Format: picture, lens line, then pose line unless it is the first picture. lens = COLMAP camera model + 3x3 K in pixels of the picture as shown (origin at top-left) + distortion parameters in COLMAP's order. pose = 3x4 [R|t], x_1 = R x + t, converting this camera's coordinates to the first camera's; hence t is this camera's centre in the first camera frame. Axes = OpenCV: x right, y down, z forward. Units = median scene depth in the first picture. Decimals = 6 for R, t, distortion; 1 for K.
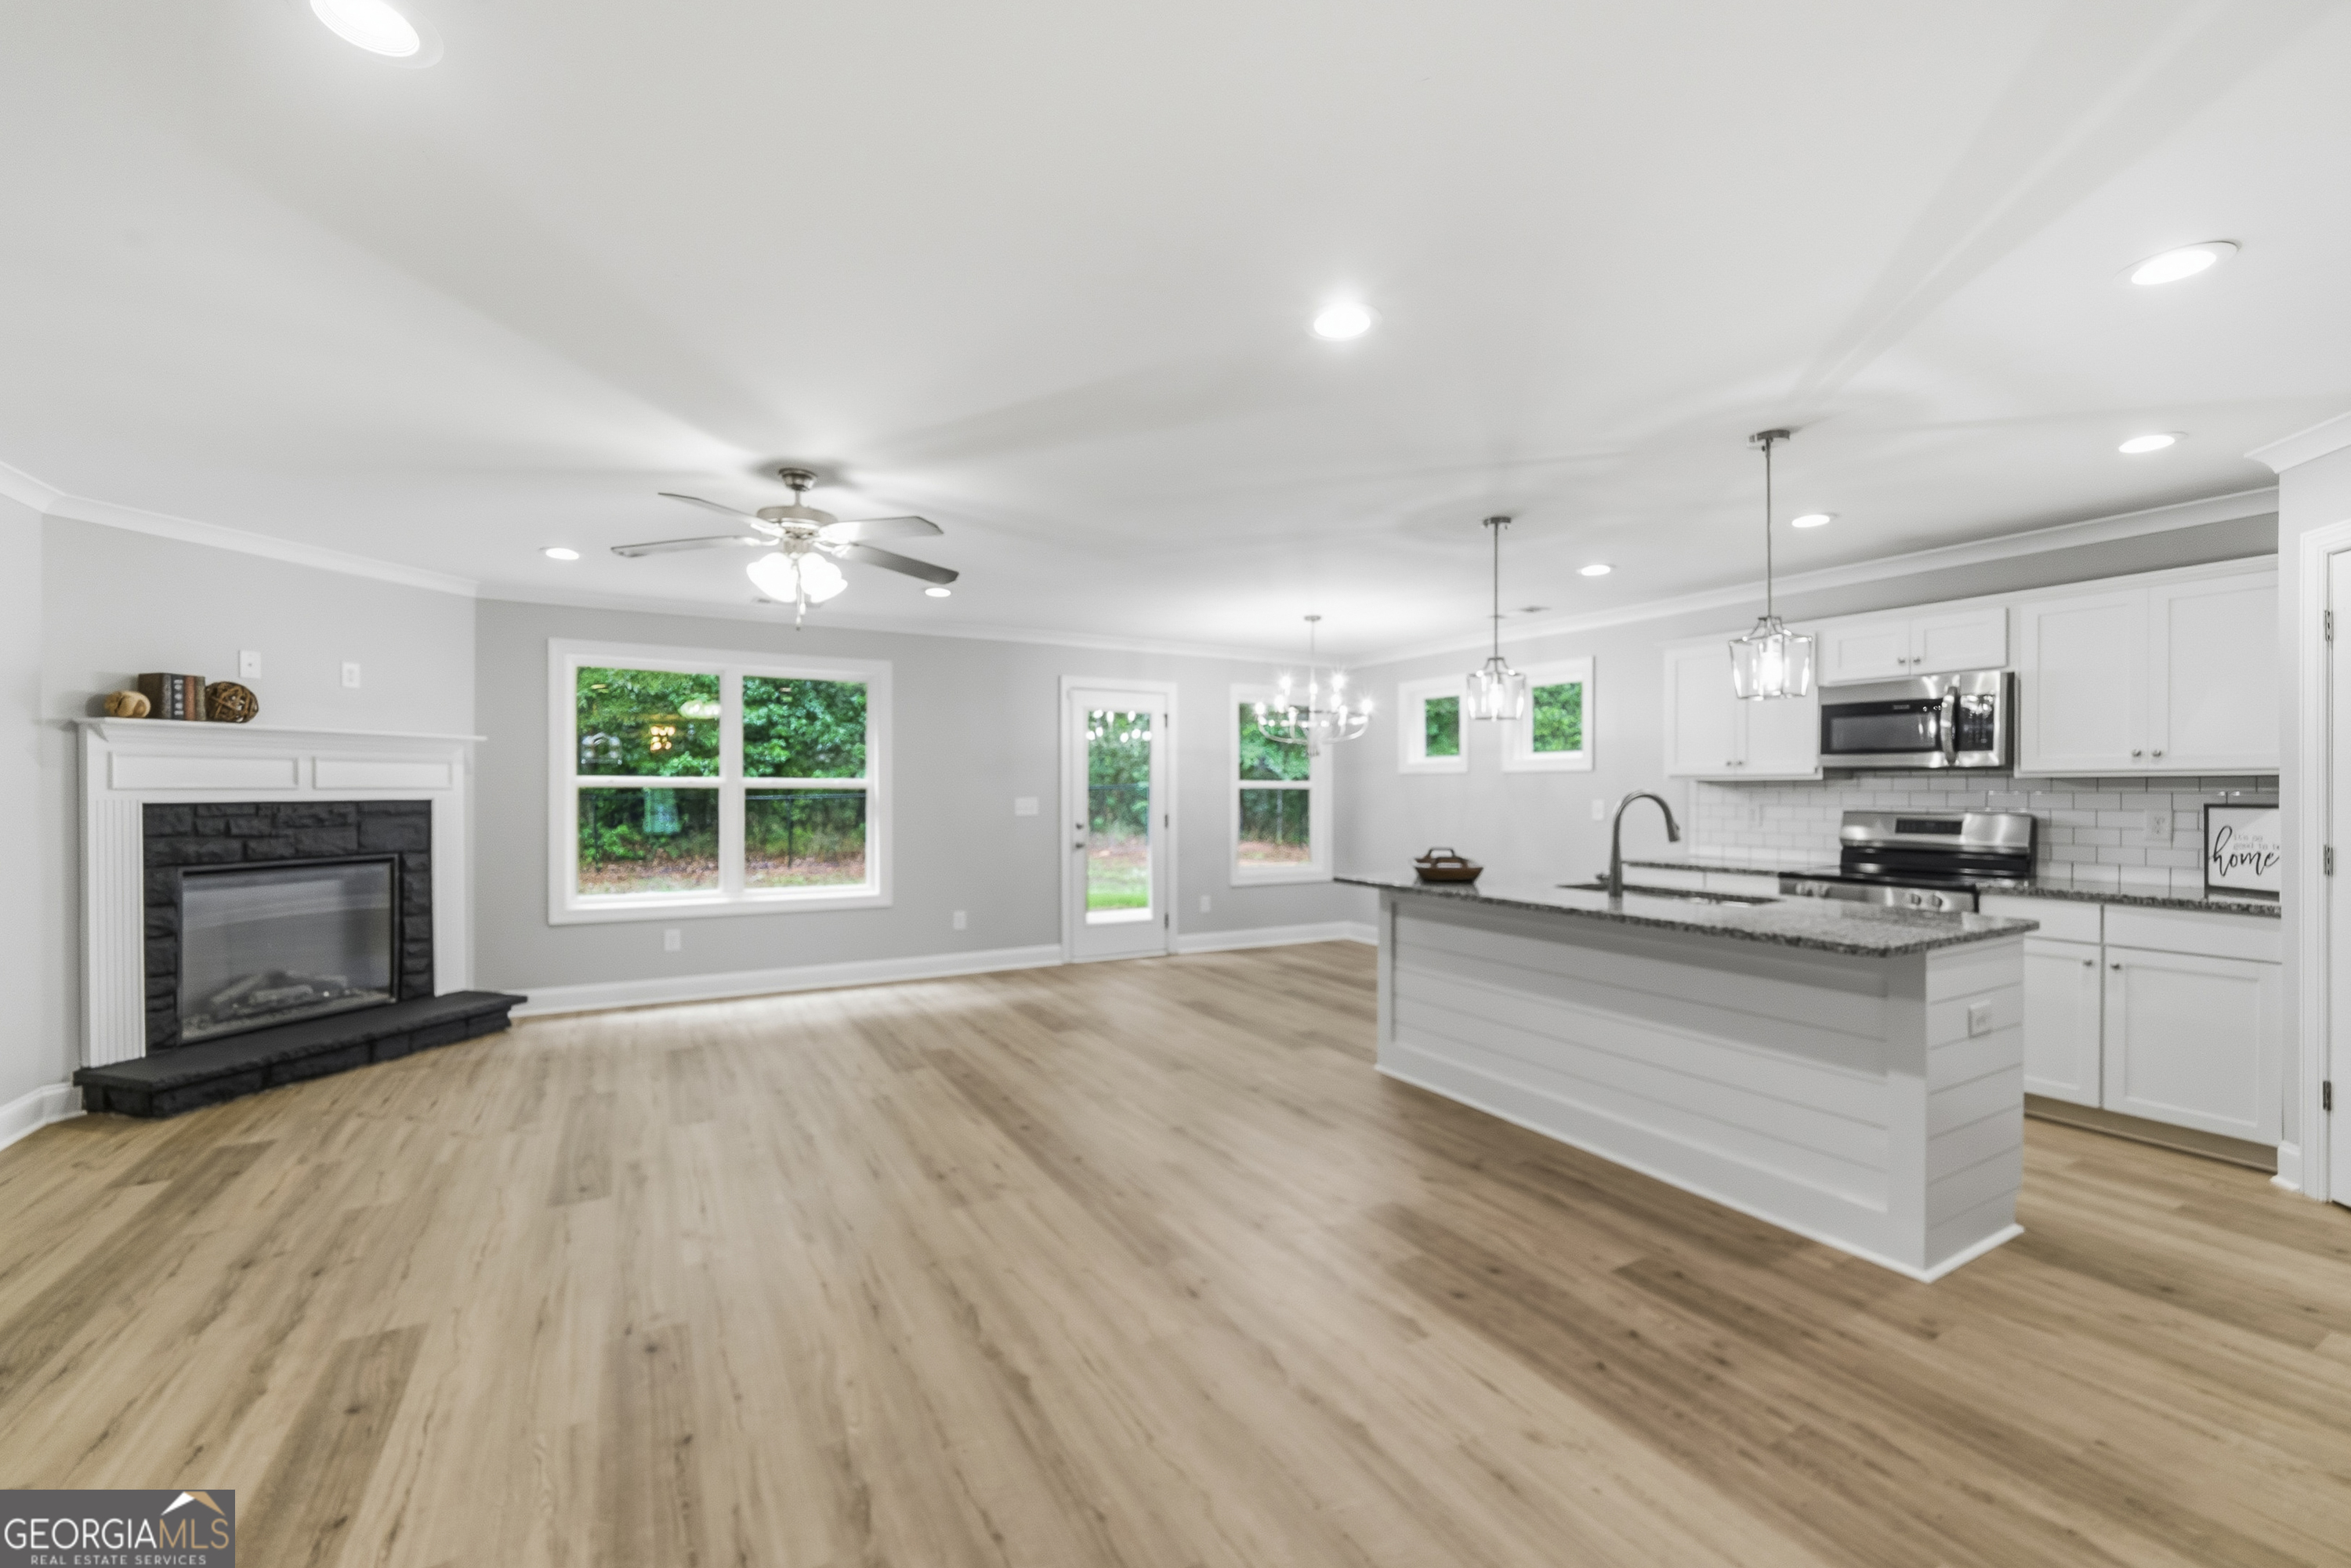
lens RADIAL K [[949.7, 0, 1169.9], [0, 949.7, 792.4], [0, 0, 1]] dist [-0.000976, 0.000192]
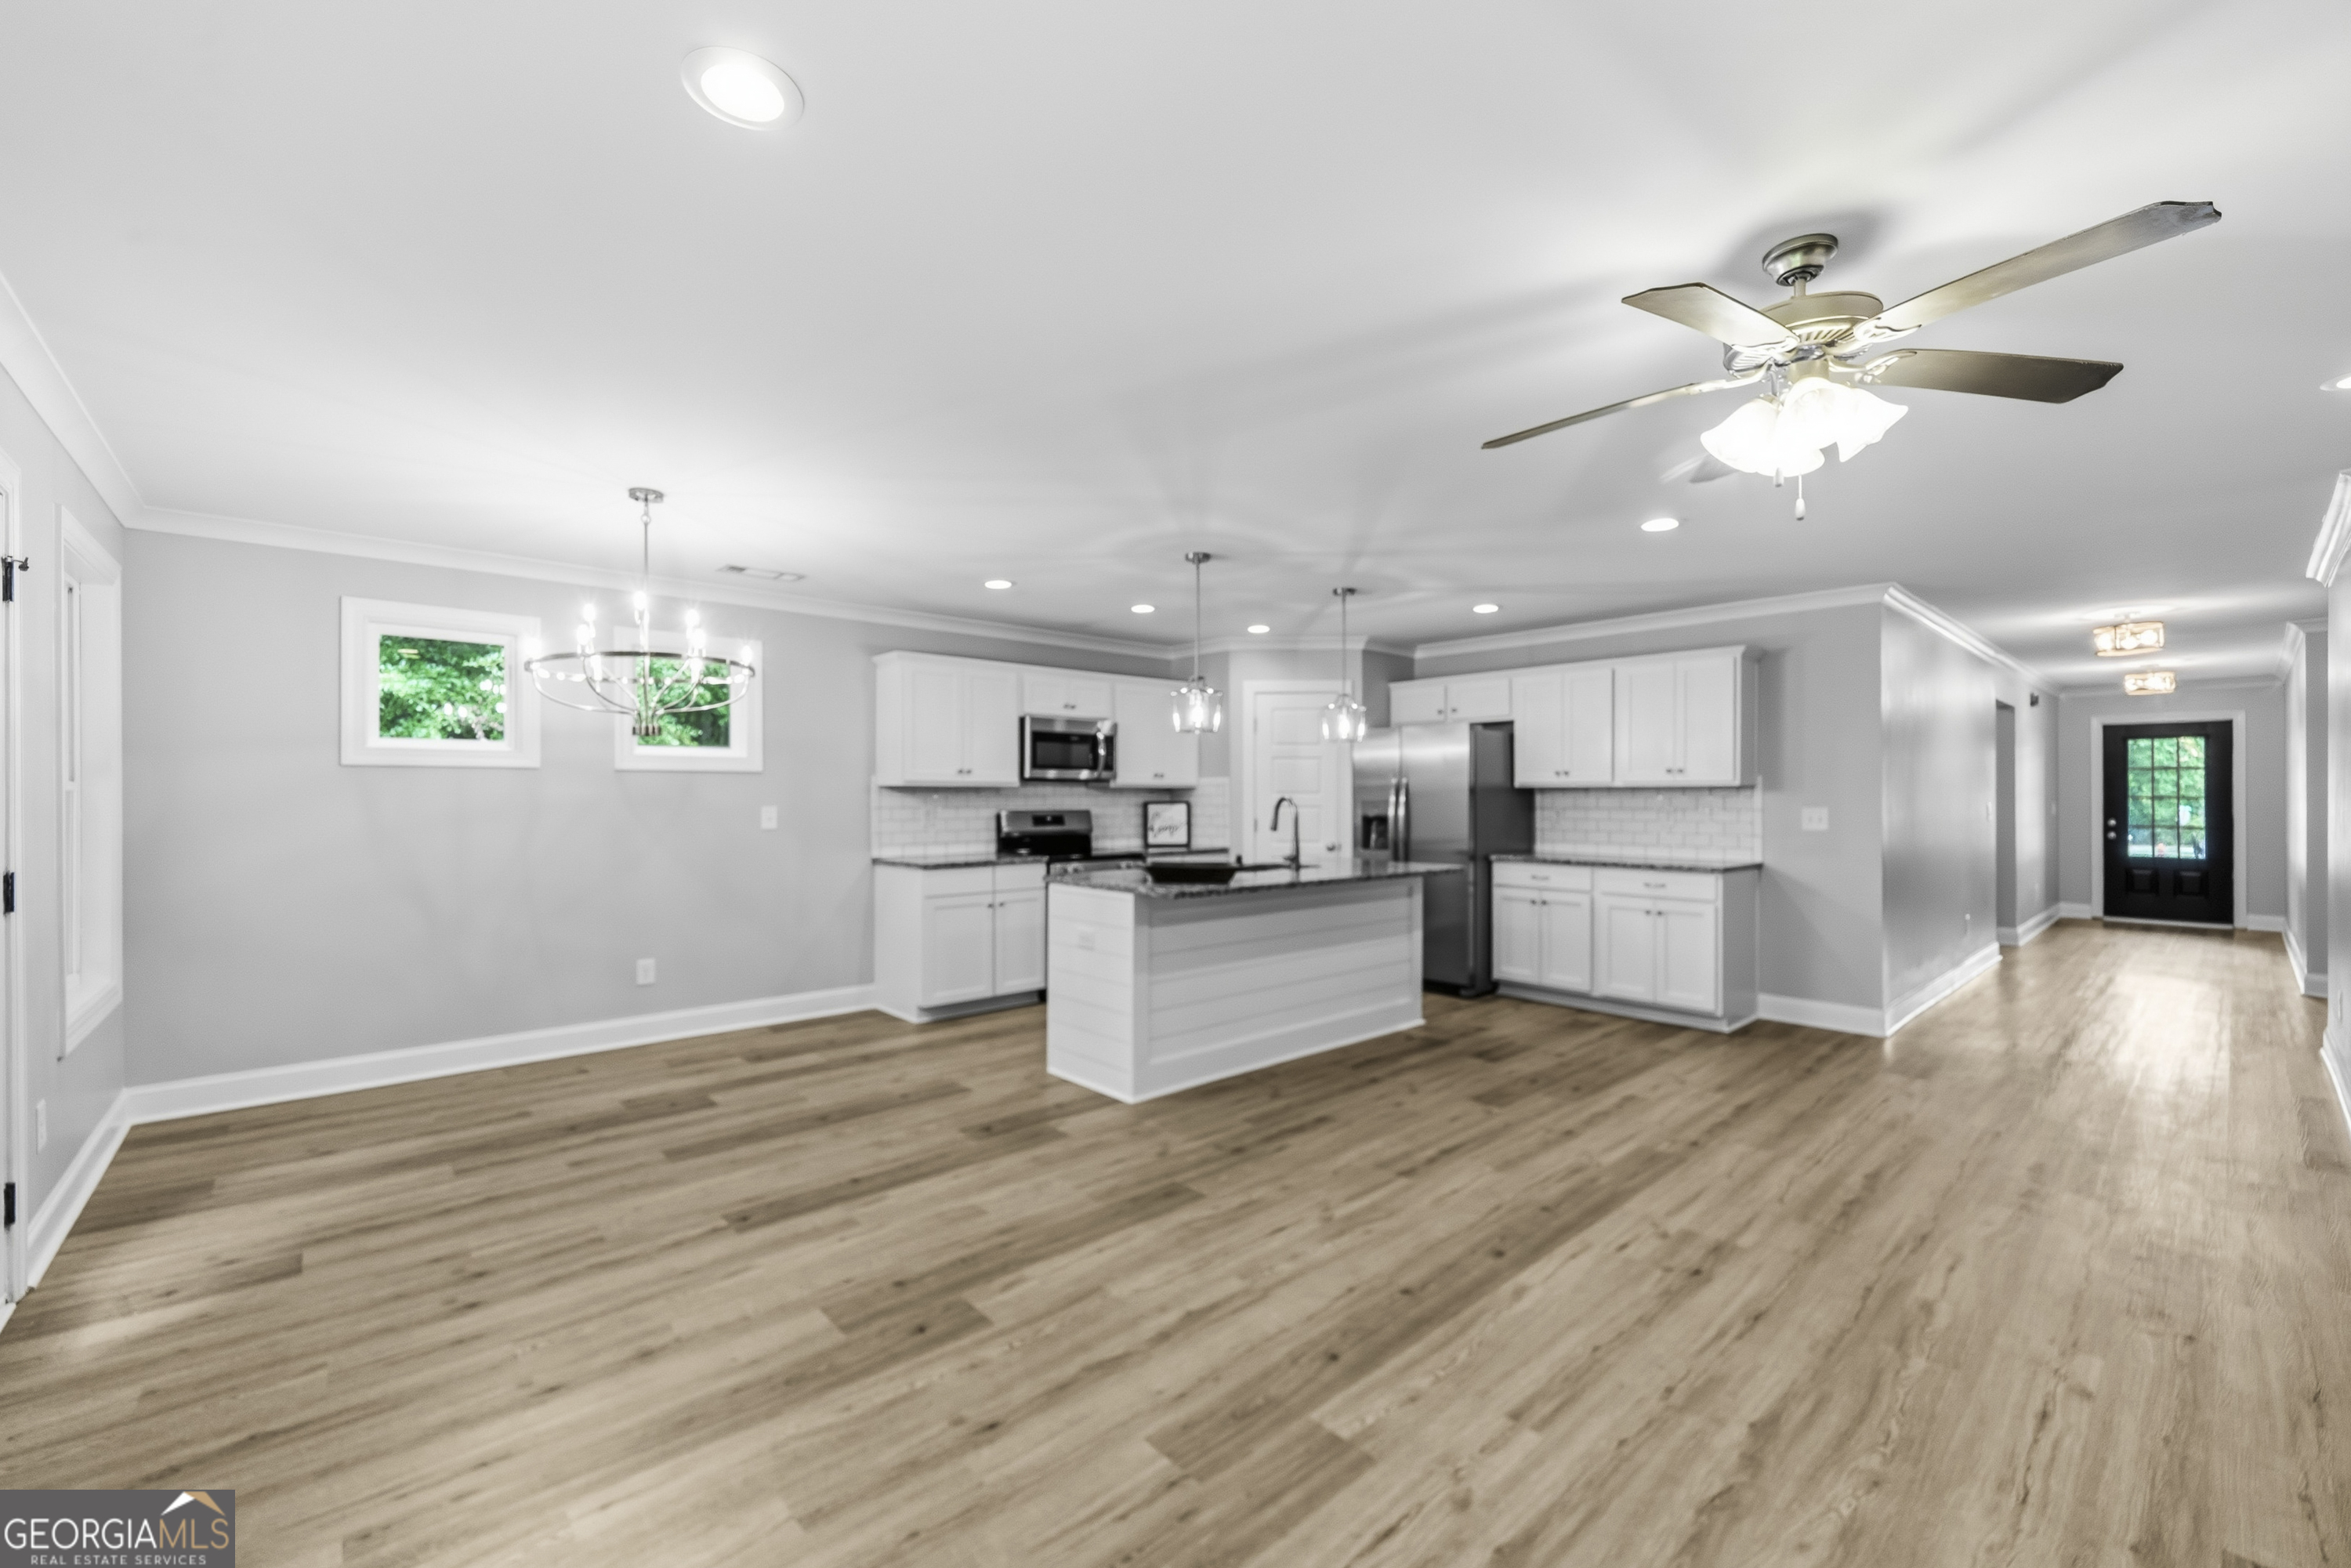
lens RADIAL K [[949.7, 0, 1162.8], [0, 949.7, 784.9], [0, 0, 1]] dist [-0.000976, 0.000192]
pose [[-0.212595, 0.008325, 0.977105, -0.749497], [0.003014, 0.999965, -0.007864, -0.006291], [-0.977136, 0.001273, -0.212613, 1.287195]]
